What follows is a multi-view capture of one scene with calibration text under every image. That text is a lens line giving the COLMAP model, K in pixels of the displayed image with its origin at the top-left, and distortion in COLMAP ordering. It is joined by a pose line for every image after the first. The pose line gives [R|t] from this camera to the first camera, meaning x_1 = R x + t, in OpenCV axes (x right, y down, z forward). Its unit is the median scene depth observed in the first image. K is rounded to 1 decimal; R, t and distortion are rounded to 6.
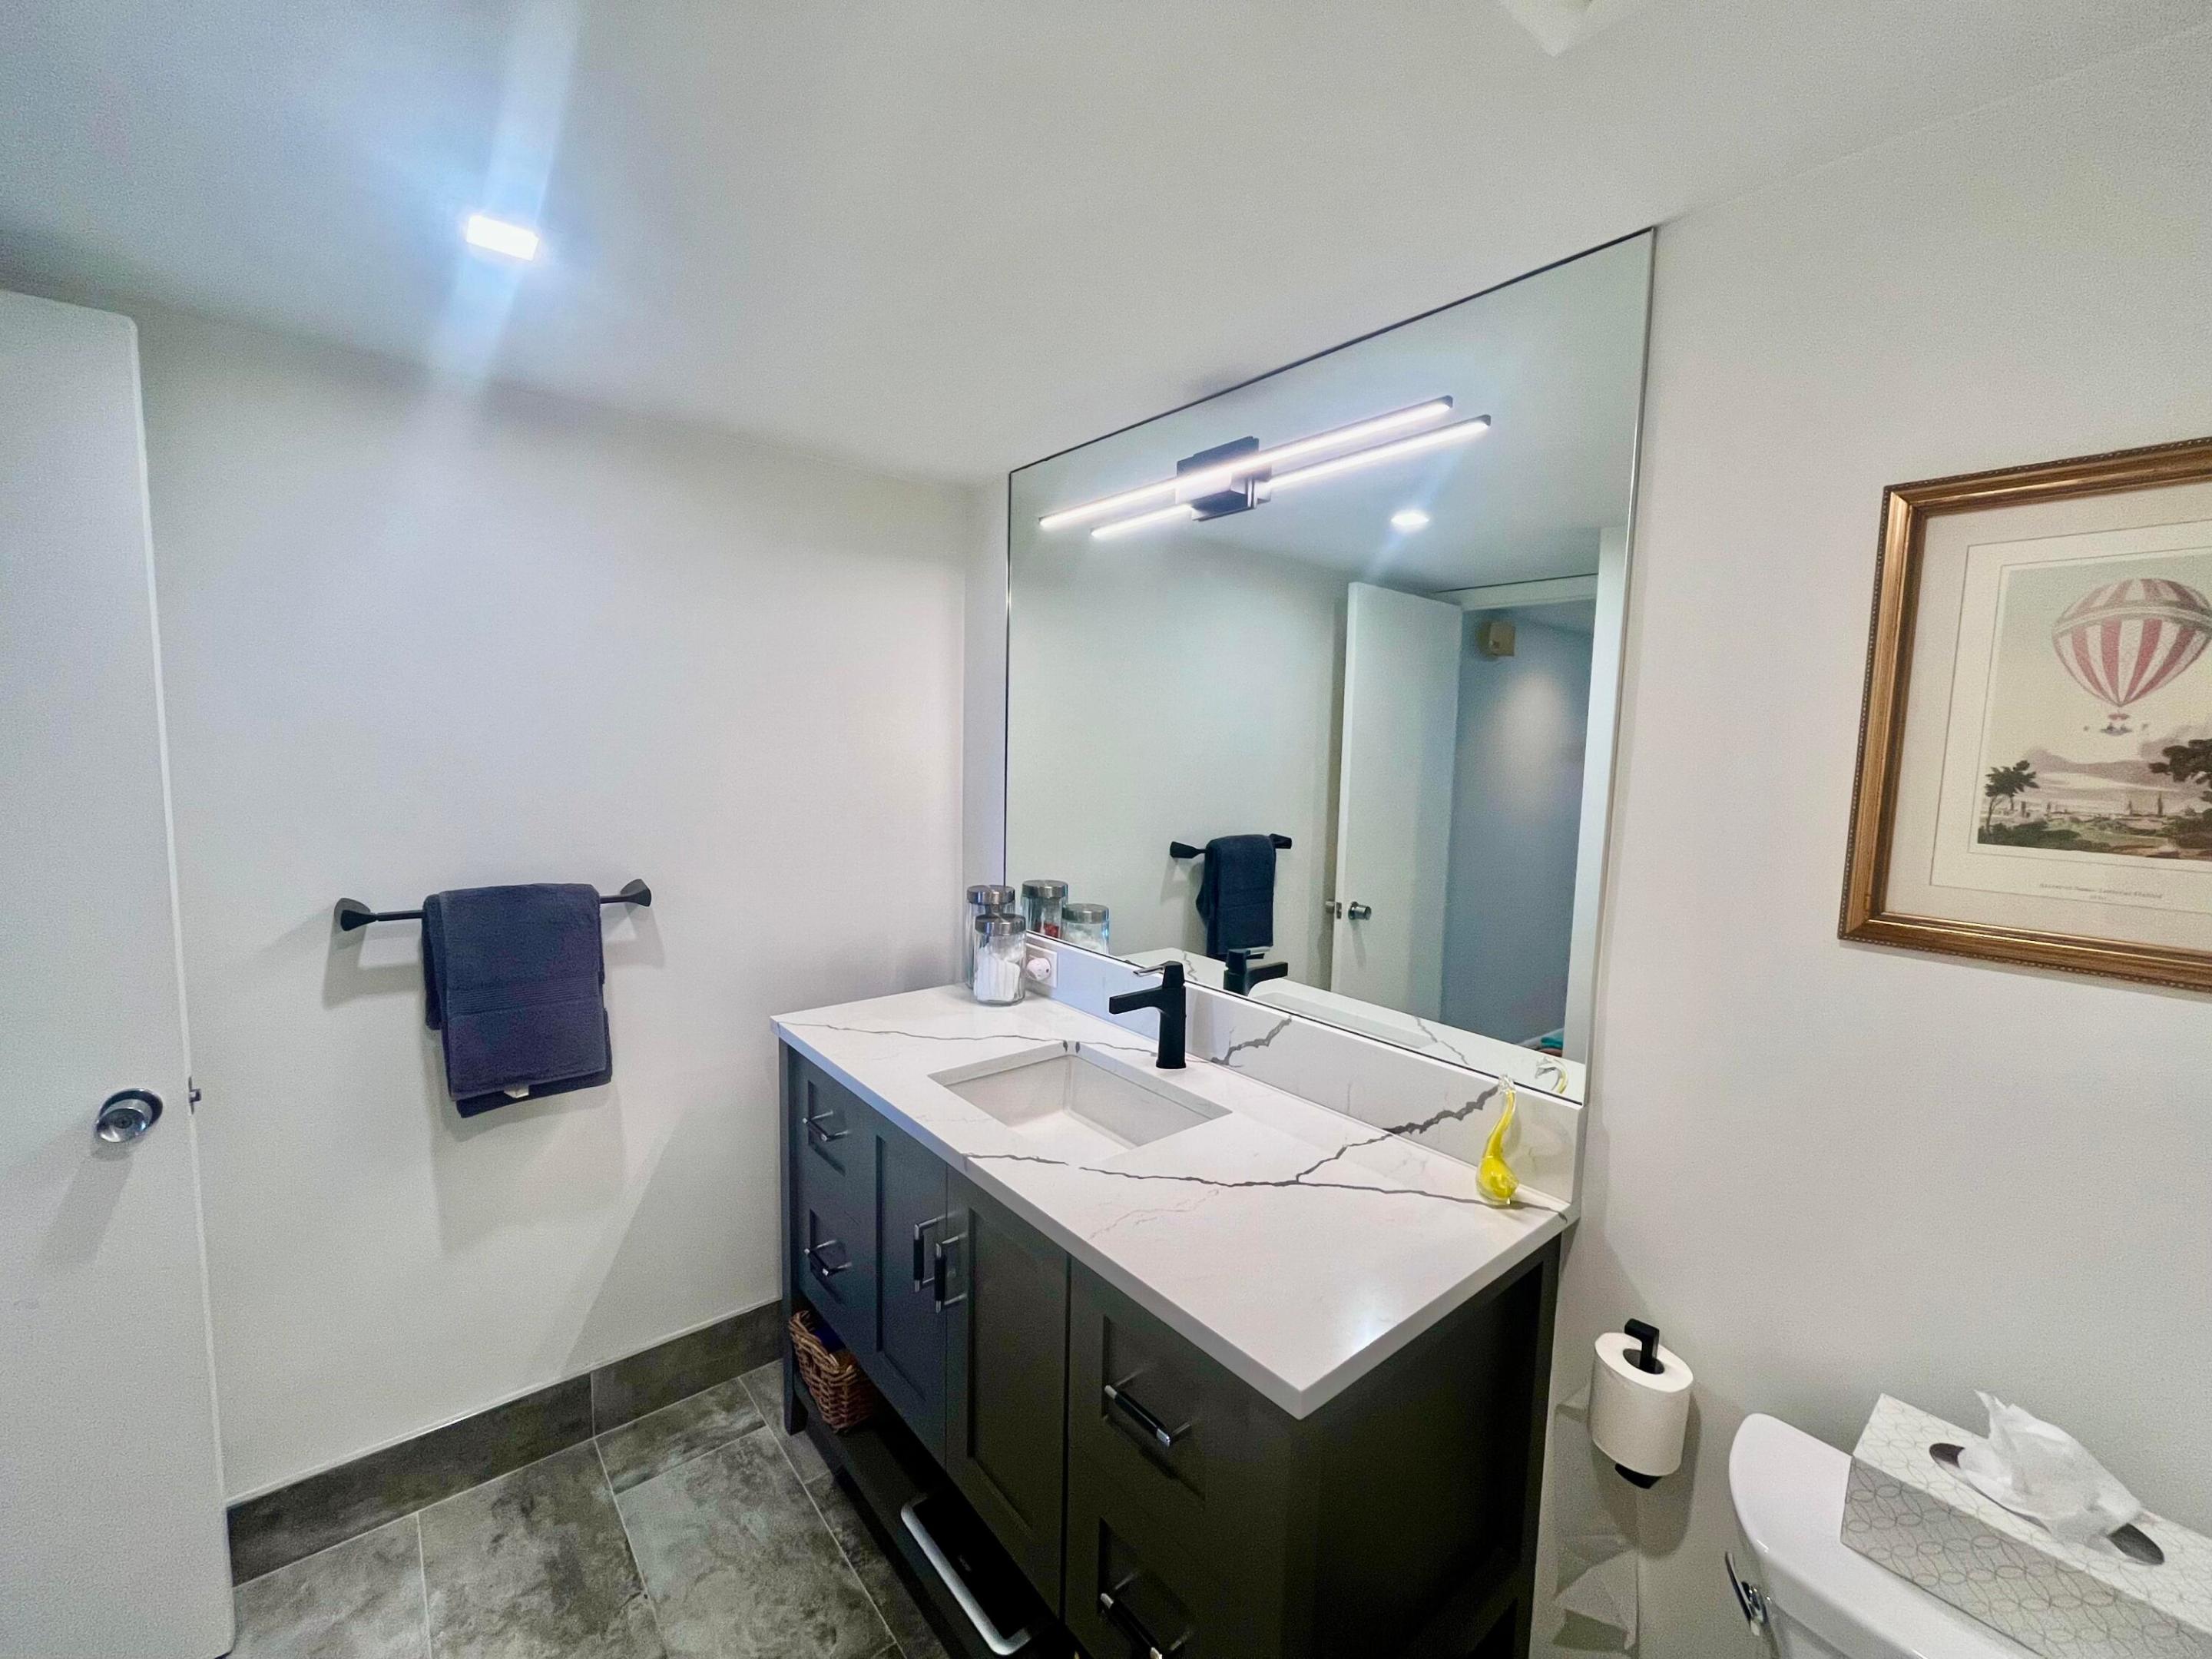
lens RADIAL K [[903.6, 0, 1105.4], [0, 903.6, 831.4], [0, 0, 1]] dist [-0.002742, 0.000258]
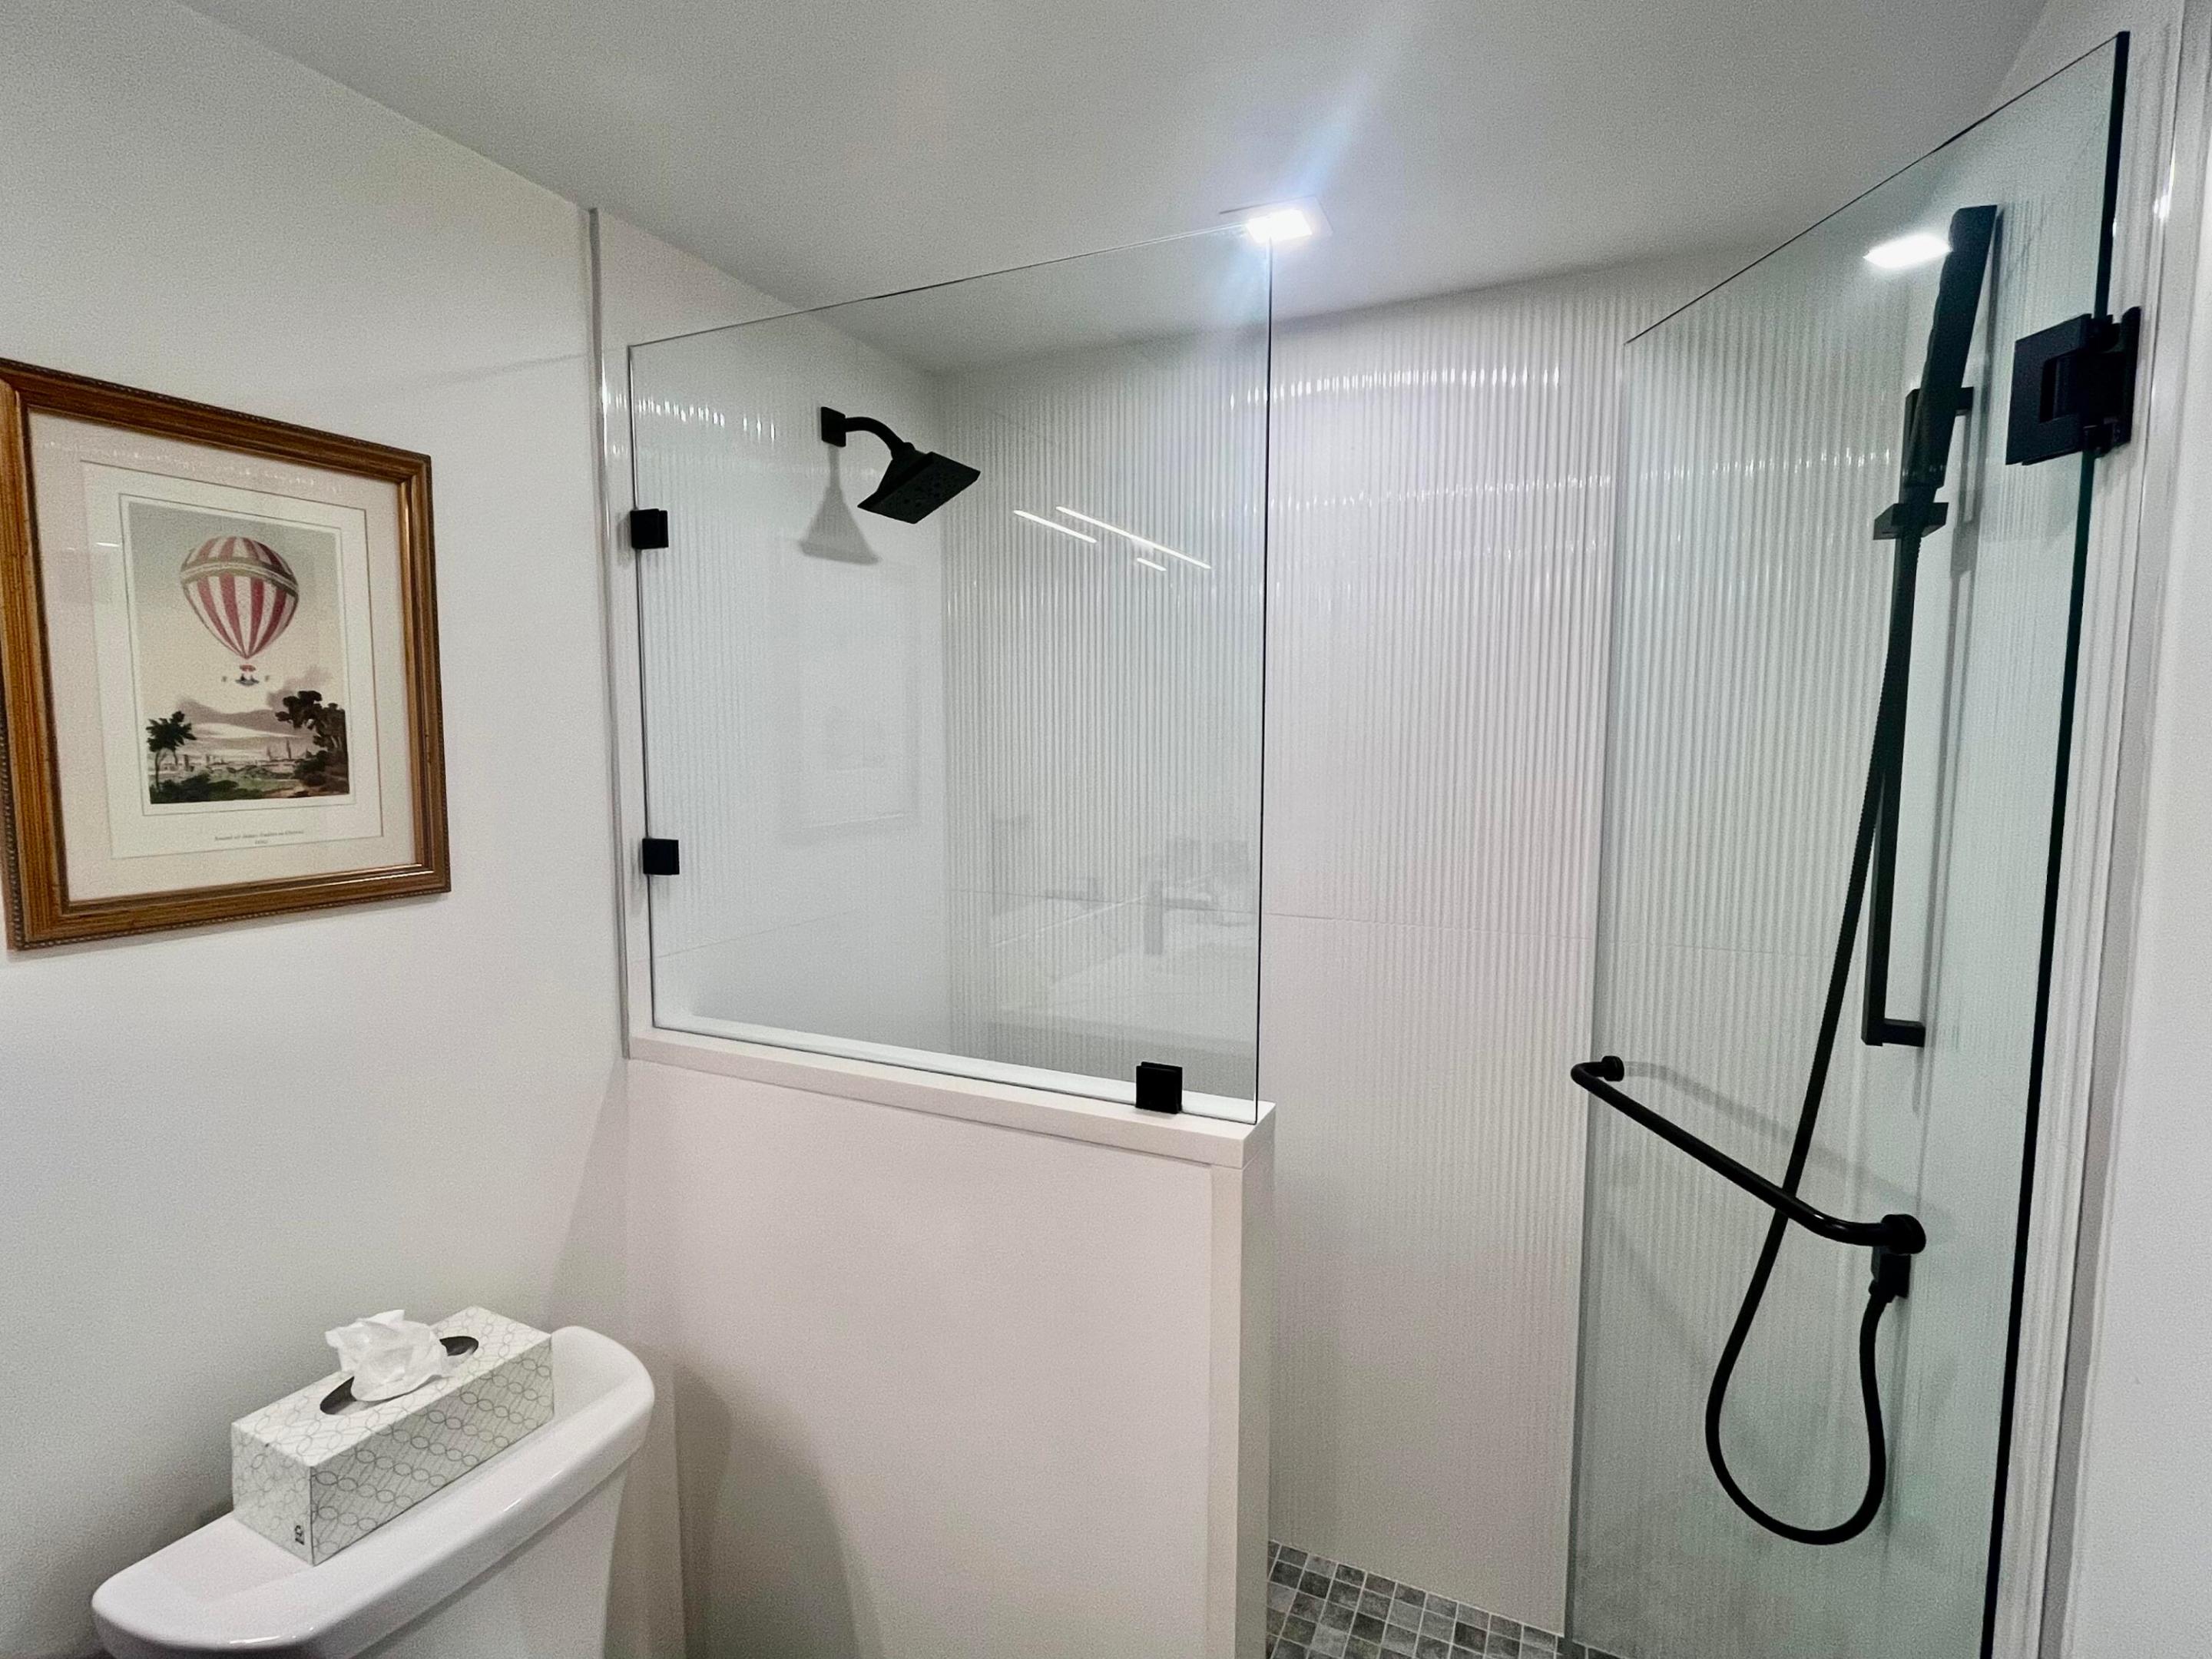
lens RADIAL K [[1082.4, 0, 1107.8], [0, 1082.4, 825.4], [0, 0, 1]] dist [-0.001896, -0.000114]
pose [[-0.415234, -0.107947, 0.903287, -0.428931], [0.079045, 0.984898, 0.154036, -0.060051], [-0.906274, 0.135361, -0.400431, 0.602000]]
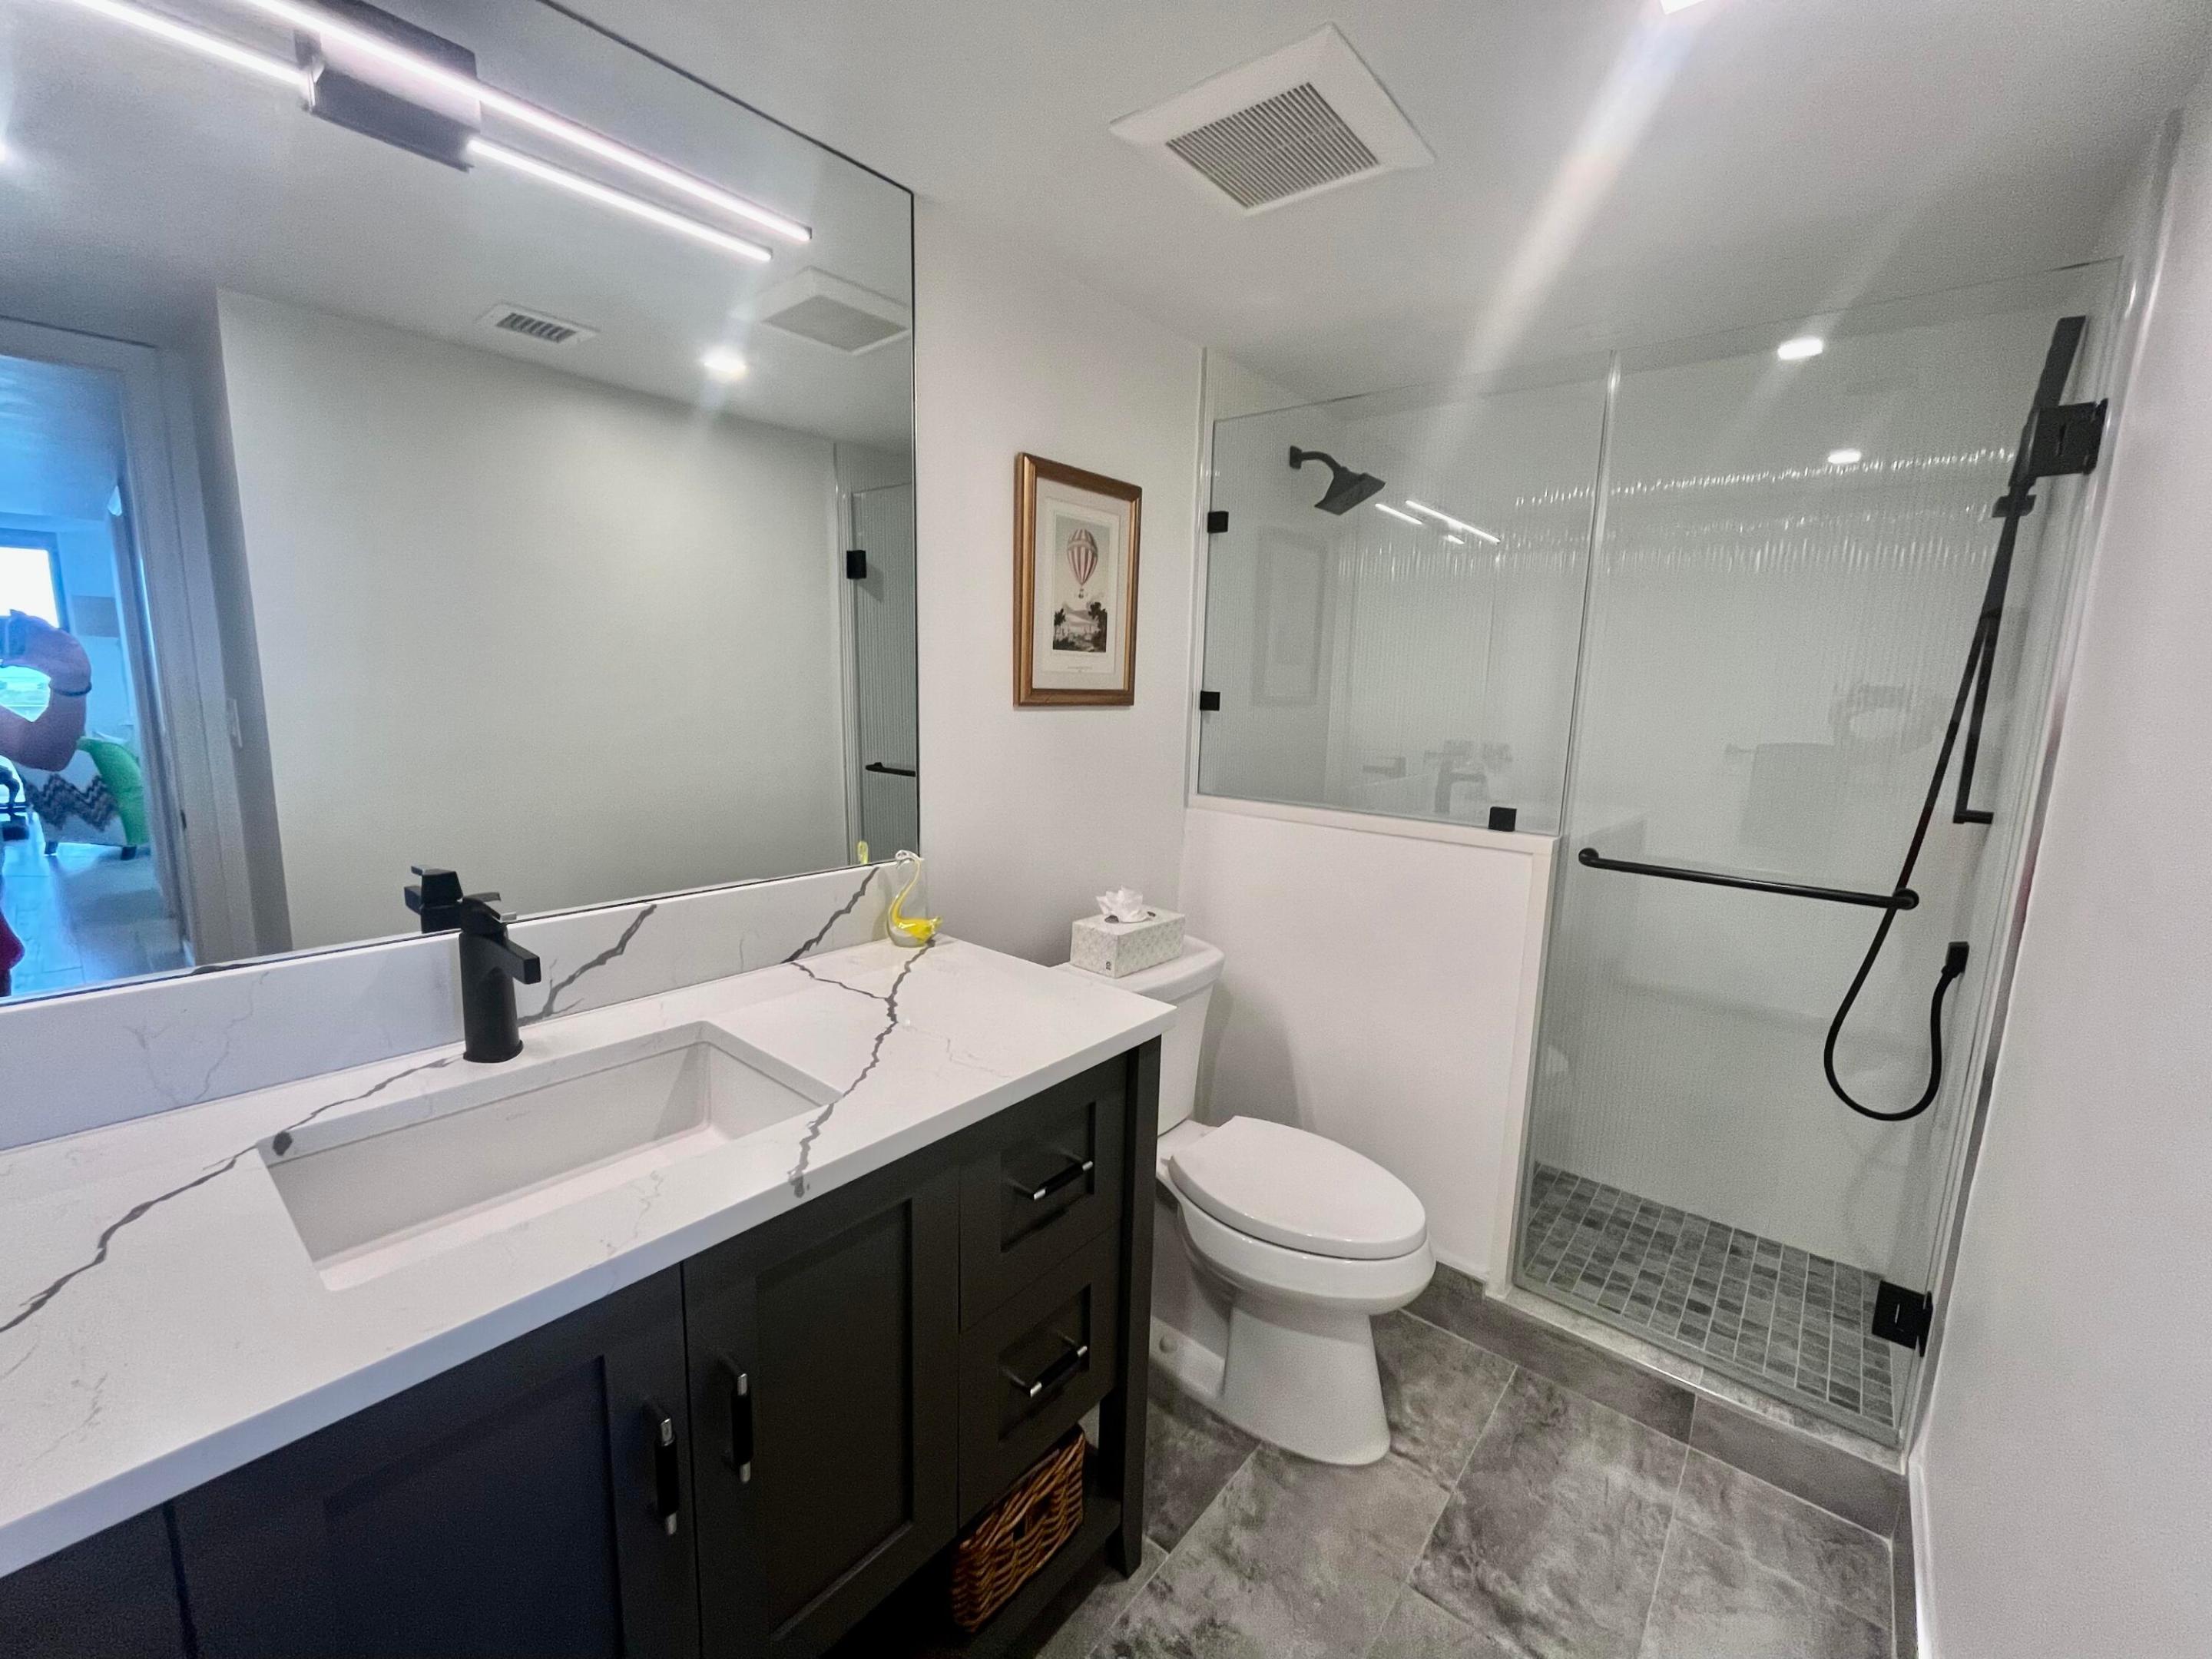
lens RADIAL K [[903.6, 0, 1105.8], [0, 903.6, 824.8], [0, 0, 1]] dist [-0.002742, 0.000258]
pose [[-0.175625, -0.186621, 0.966607, -1.178909], [0.065346, 0.977492, 0.200595, -0.001051], [-0.982286, 0.098393, -0.159478, 1.320265]]
